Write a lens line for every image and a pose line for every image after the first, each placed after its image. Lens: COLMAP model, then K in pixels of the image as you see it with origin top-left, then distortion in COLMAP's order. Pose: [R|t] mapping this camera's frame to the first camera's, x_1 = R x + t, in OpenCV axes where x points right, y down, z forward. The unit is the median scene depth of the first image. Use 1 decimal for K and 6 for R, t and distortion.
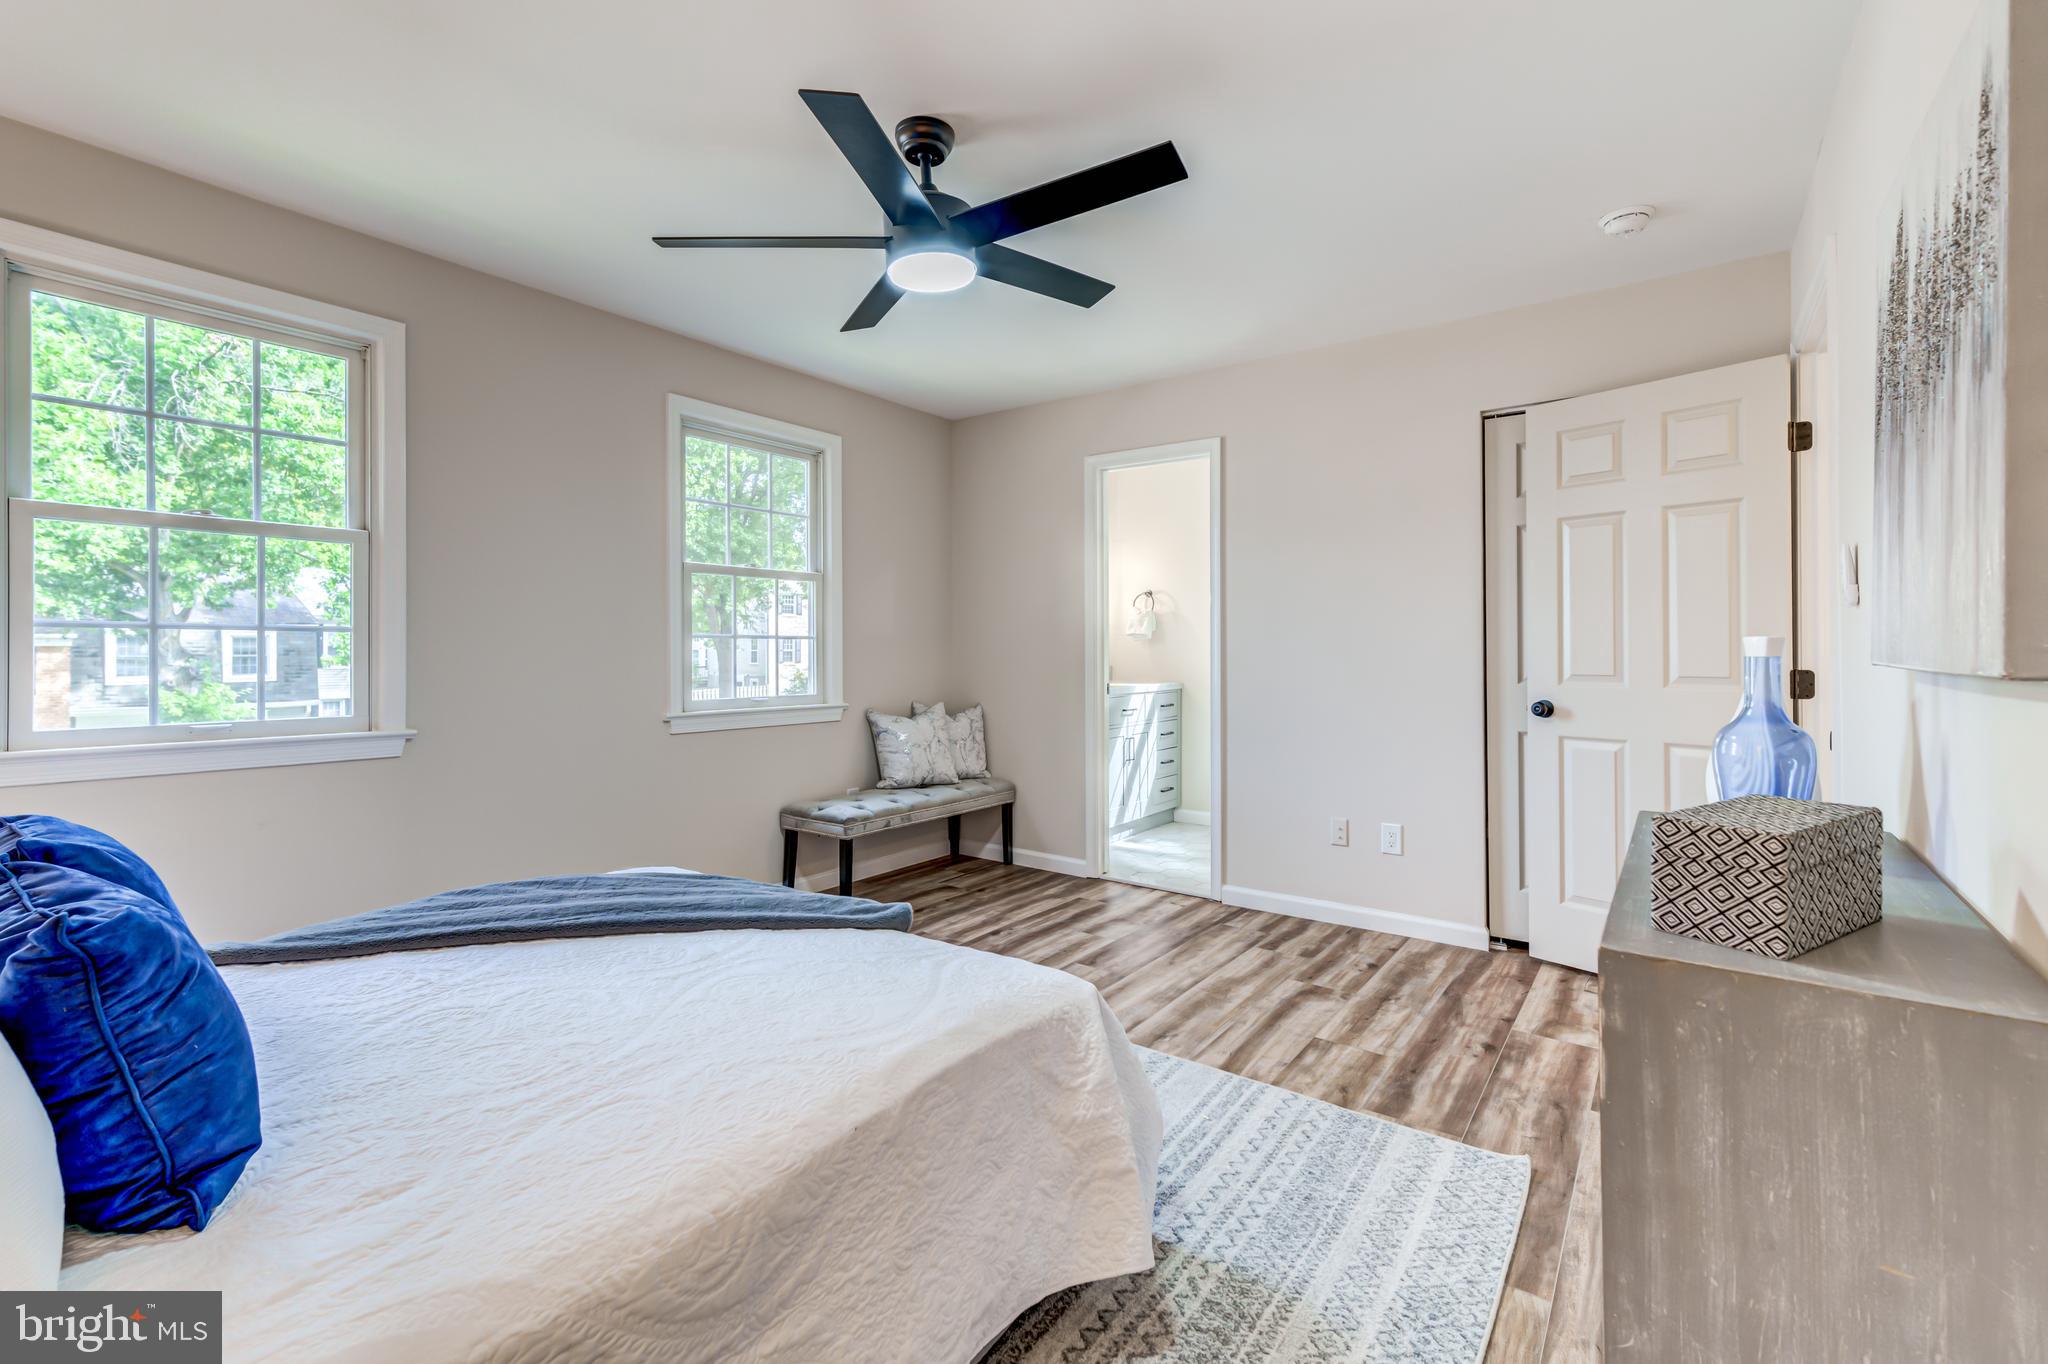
lens RADIAL K [[883.8, 0, 1062.4], [0, 883.8, 648.3], [0, 0, 1]] dist [-0.009295, 0.000049]
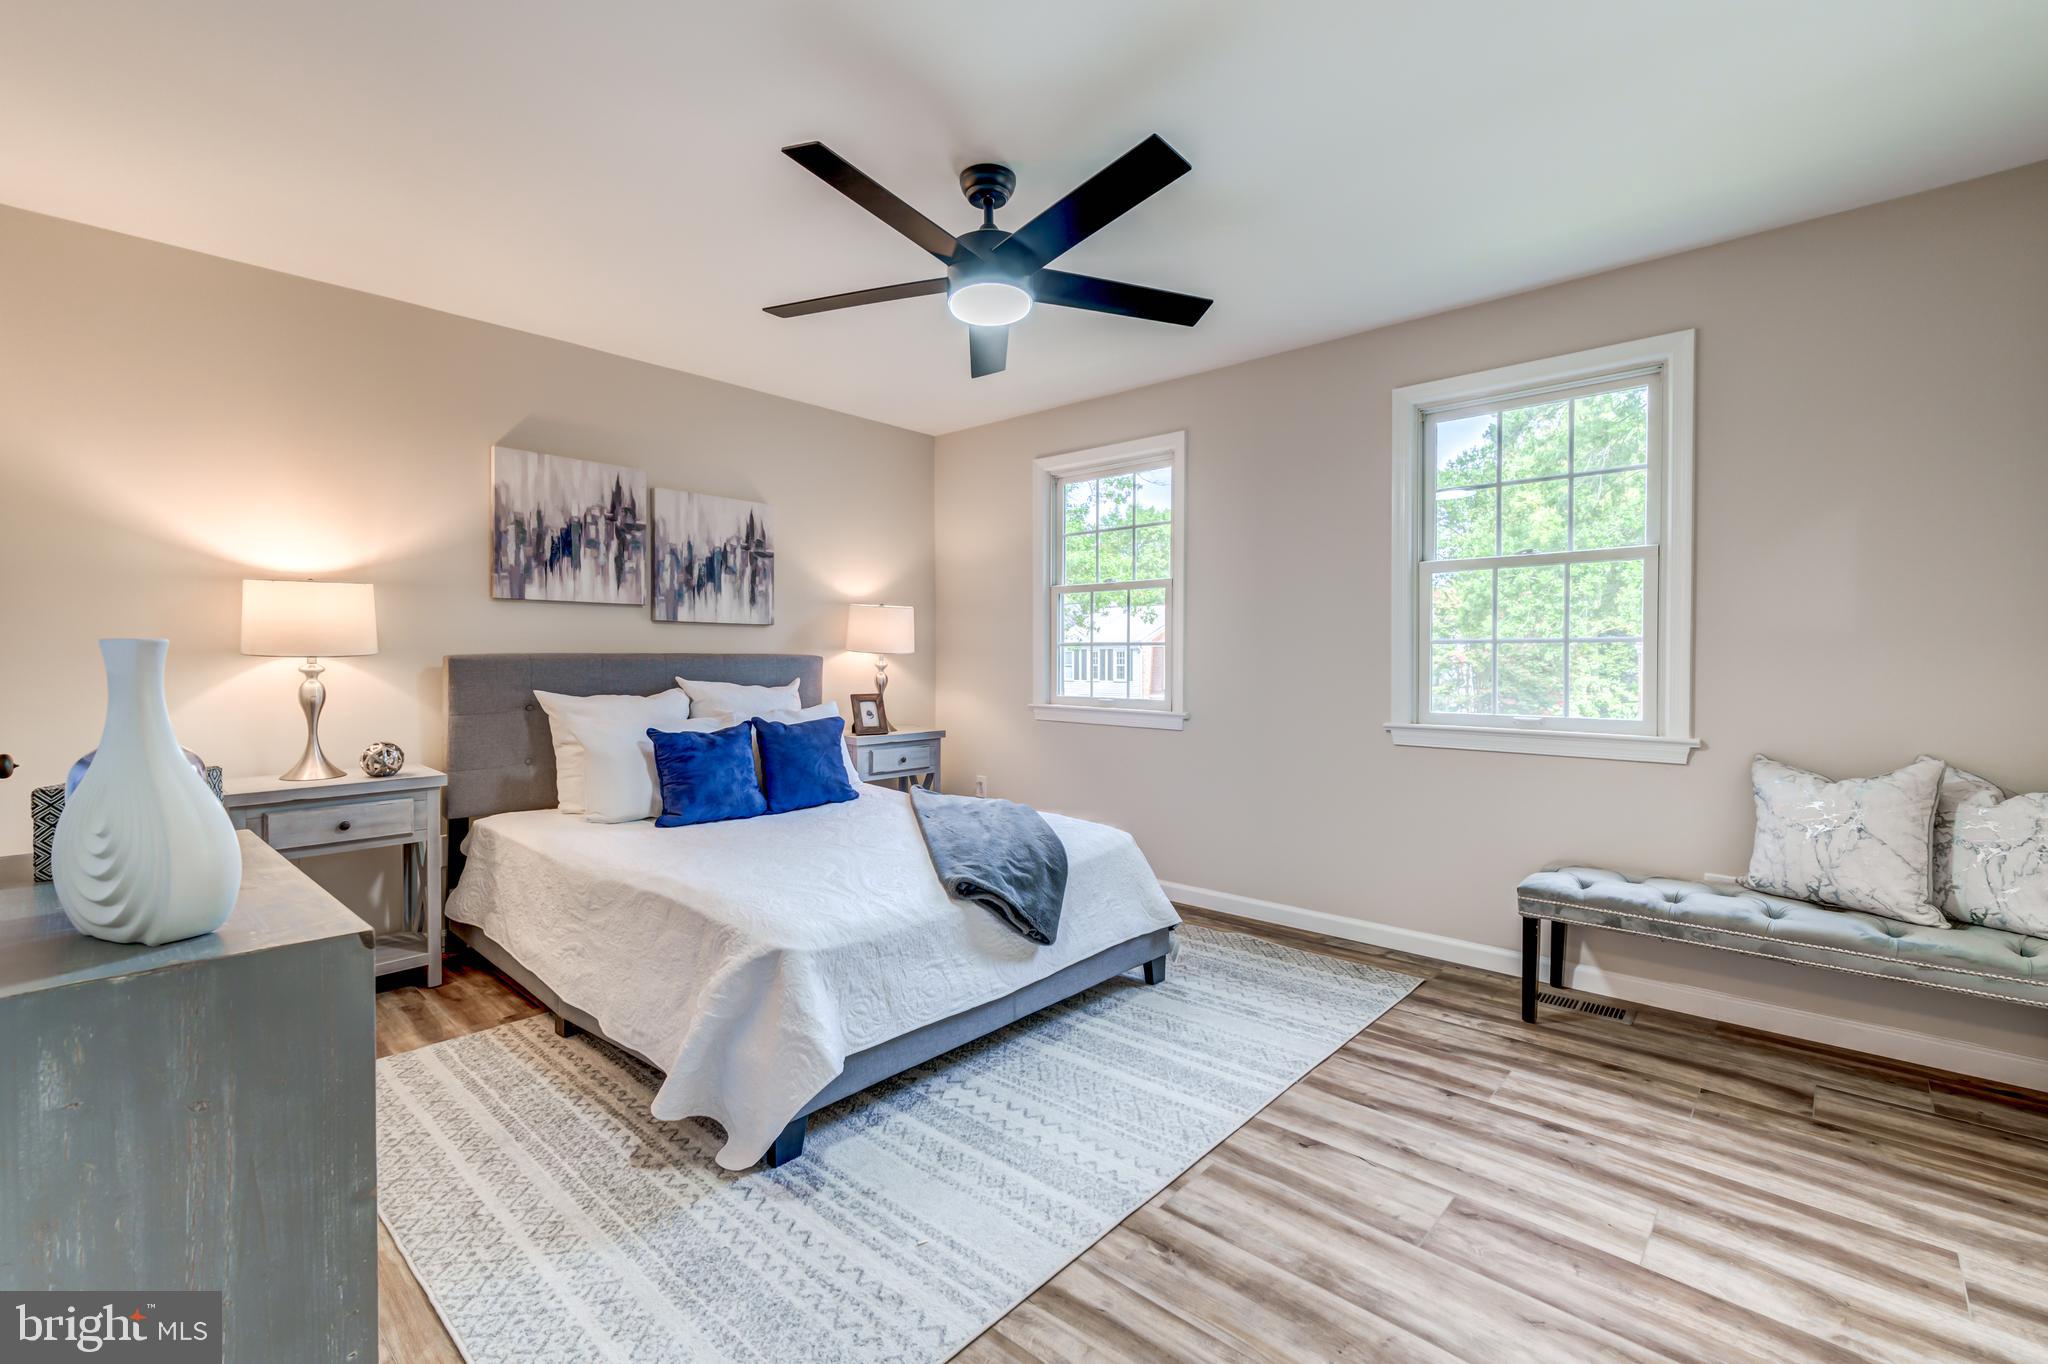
lens RADIAL K [[883.8, 0, 1026.6], [0, 883.8, 674.4], [0, 0, 1]] dist [-0.009295, 0.000049]
pose [[-0.140754, 0.009553, -0.989998, 0.559175], [-0.006254, 0.999925, 0.010538, 0.012561], [0.990025, 0.007675, -0.140684, 0.729490]]
